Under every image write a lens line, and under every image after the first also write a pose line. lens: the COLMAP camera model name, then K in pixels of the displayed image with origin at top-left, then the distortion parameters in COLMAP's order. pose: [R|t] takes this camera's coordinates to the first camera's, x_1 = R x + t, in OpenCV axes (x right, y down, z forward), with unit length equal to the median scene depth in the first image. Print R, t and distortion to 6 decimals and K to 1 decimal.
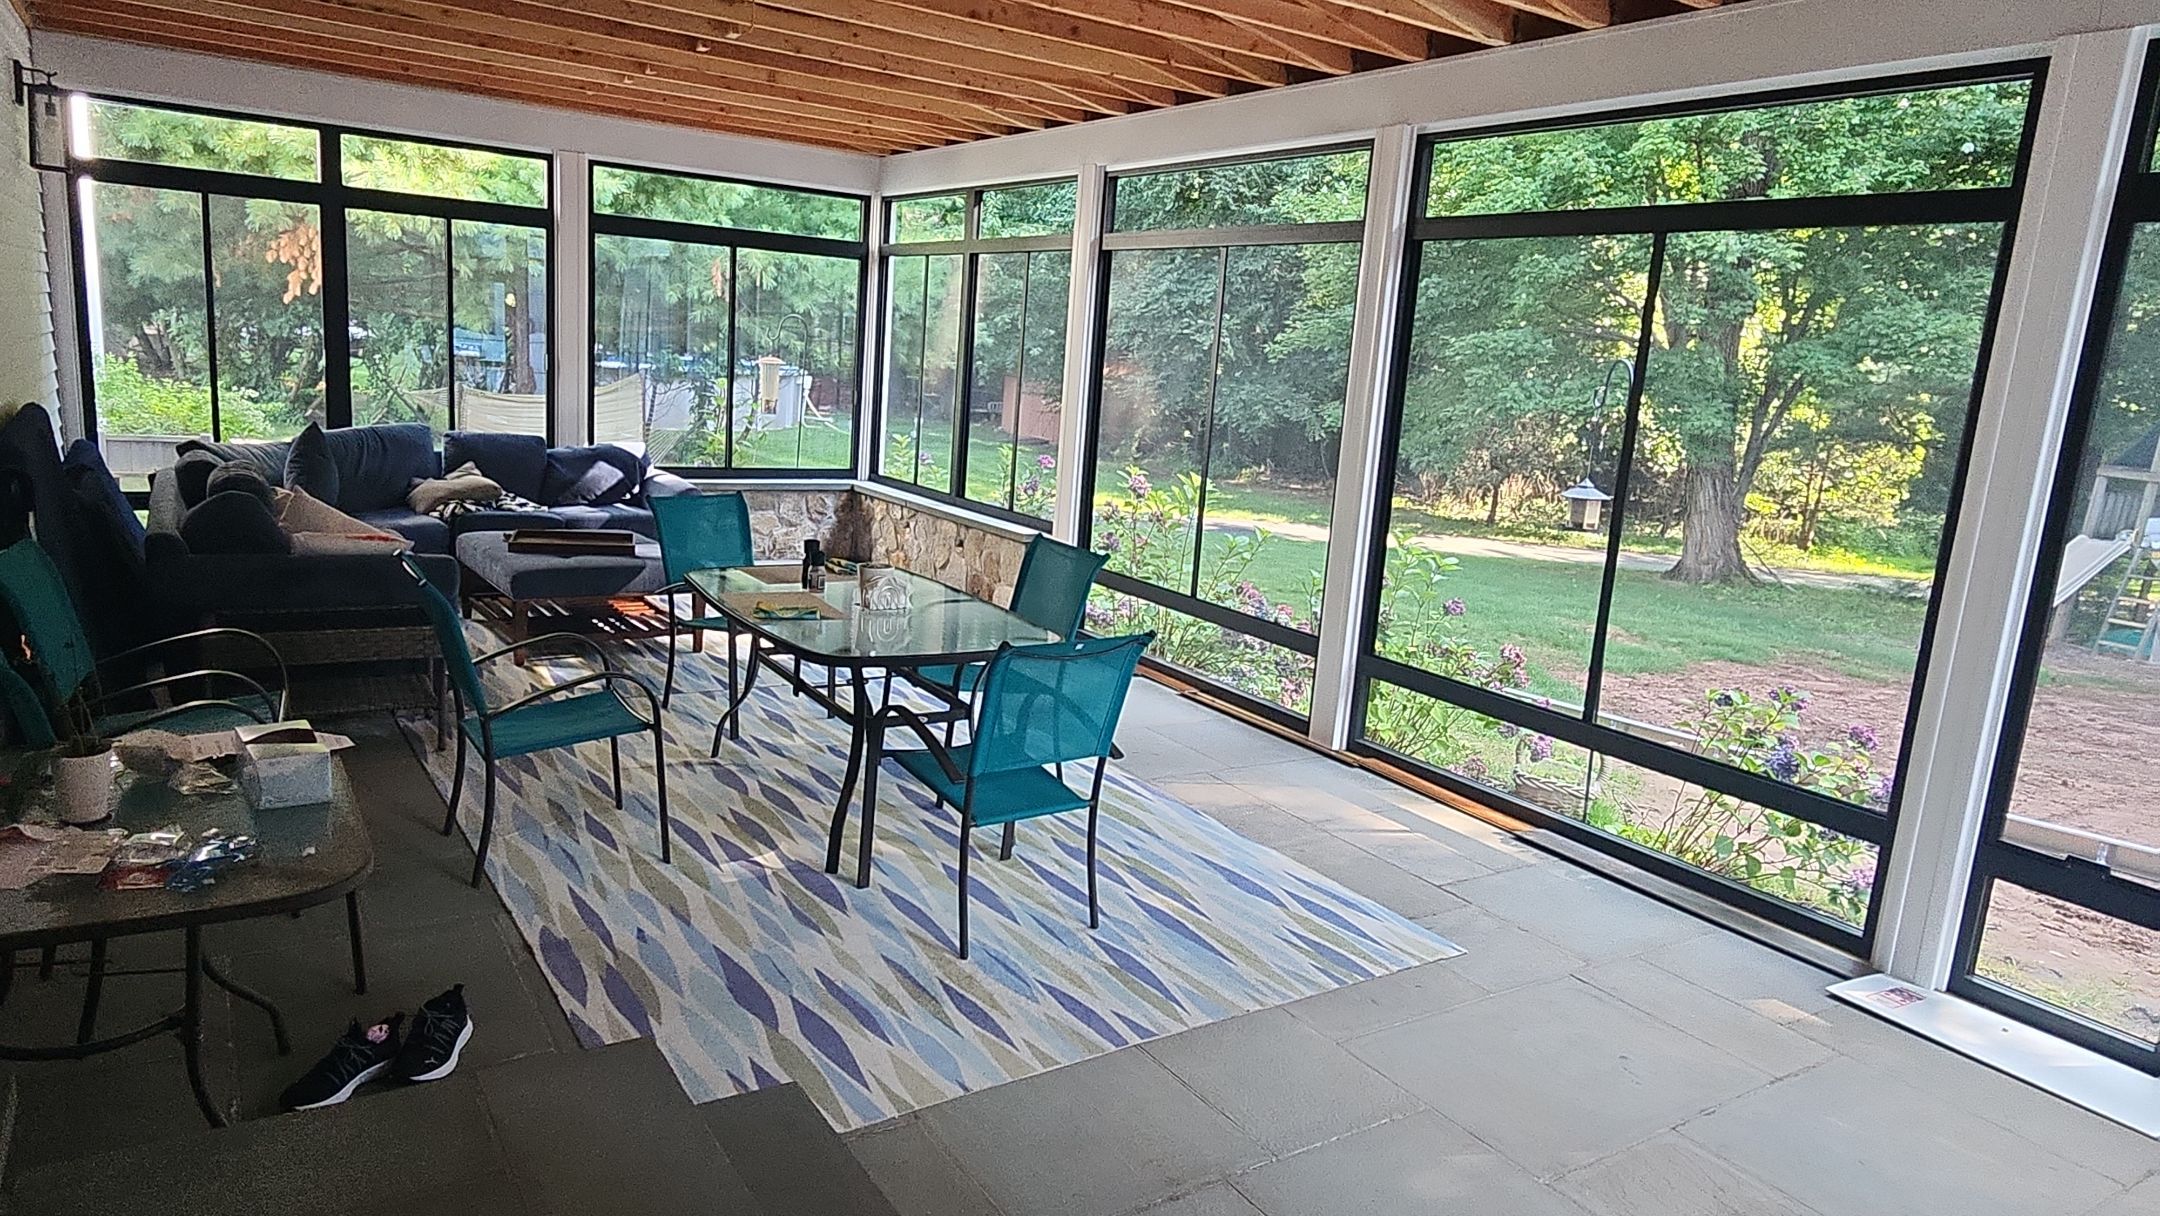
lens RADIAL K [[1341.8, 0, 1061.5], [0, 1341.8, 595.3], [0, 0, 1]] dist [0.000148, 0.000200]
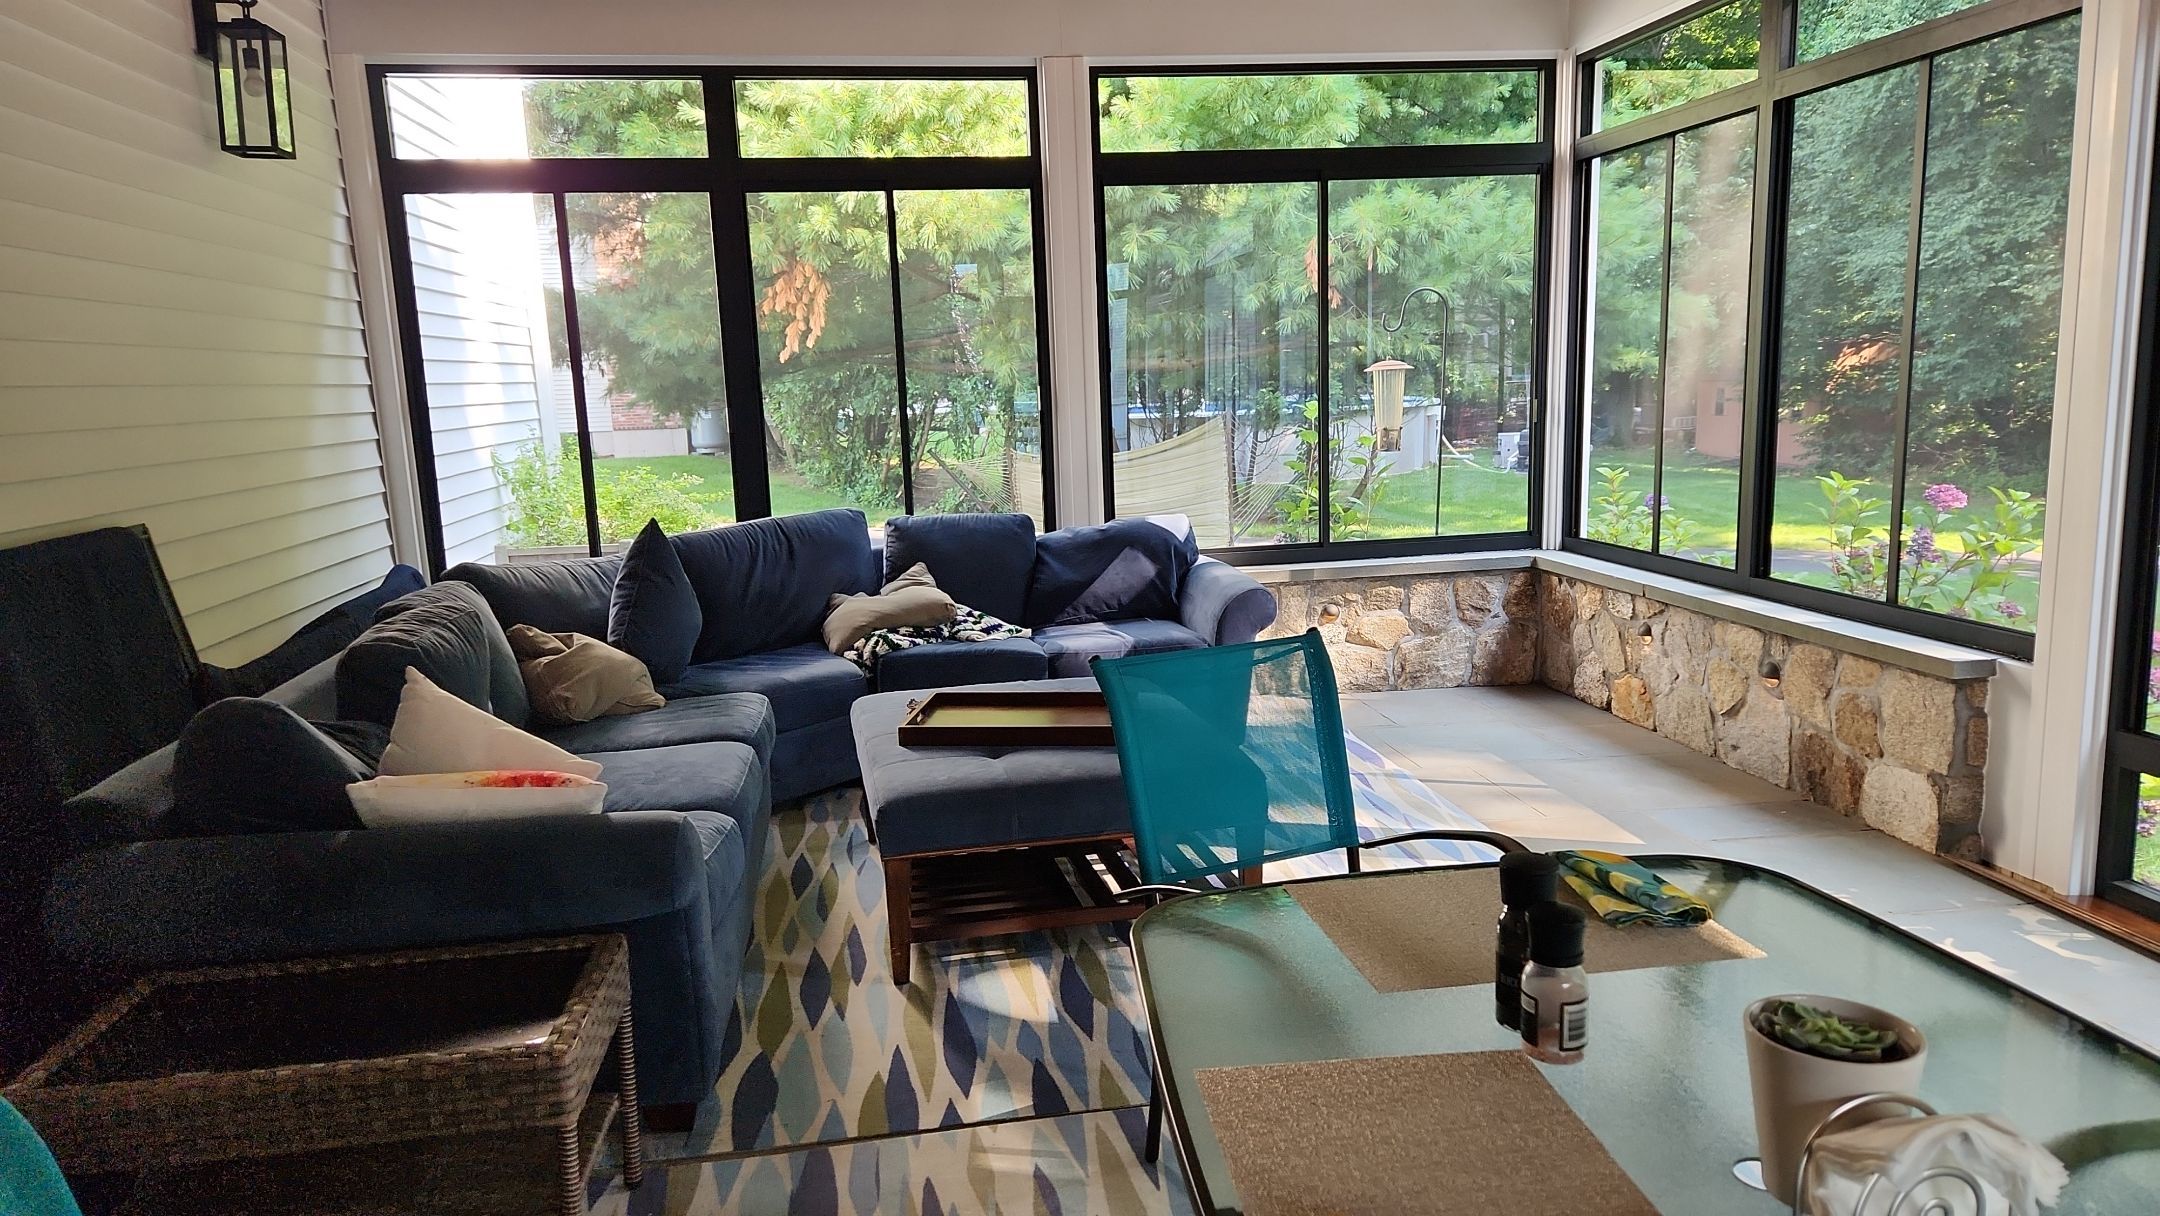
lens RADIAL K [[1450.9, 0, 1079.1], [0, 1450.9, 618.7], [0, 0, 1]] dist [0.075369, -0.064657]
pose [[0.907578, -0.033779, -0.418522, -0.071984], [0.023828, 0.999296, -0.028982, -0.043740], [0.419206, 0.016331, 0.907744, 0.345985]]
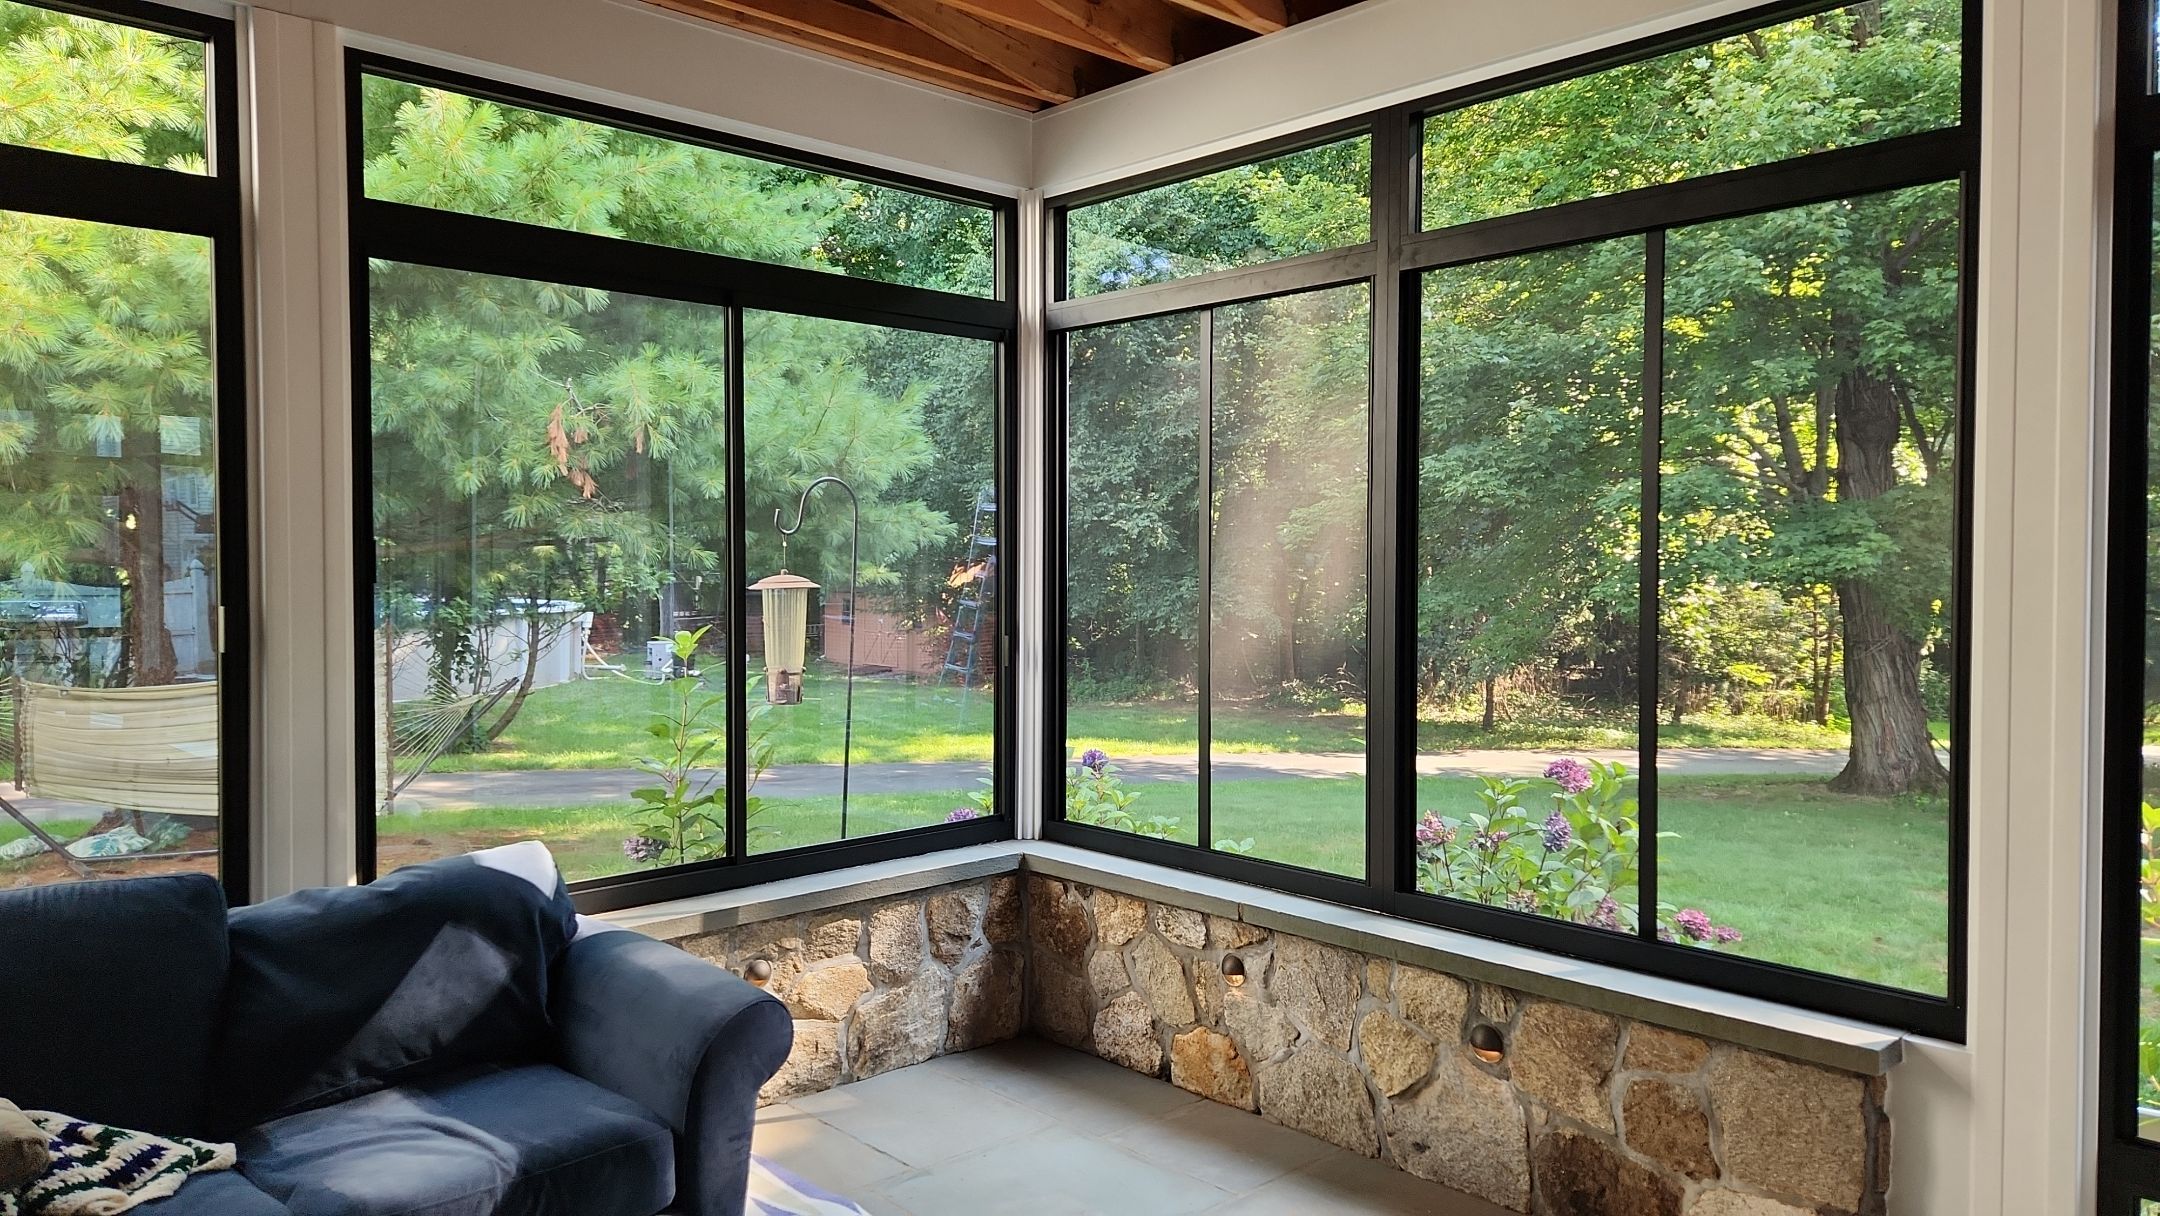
lens RADIAL K [[1441.2, 0, 1089.4], [0, 1441.2, 582.1], [0, 0, 1]] dist [0.077602, -0.067864]
pose [[0.979806, -0.071281, 0.186815, -0.220290], [0.100204, 0.983555, -0.150263, -0.099950], [-0.173032, 0.165948, 0.970835, 0.557969]]
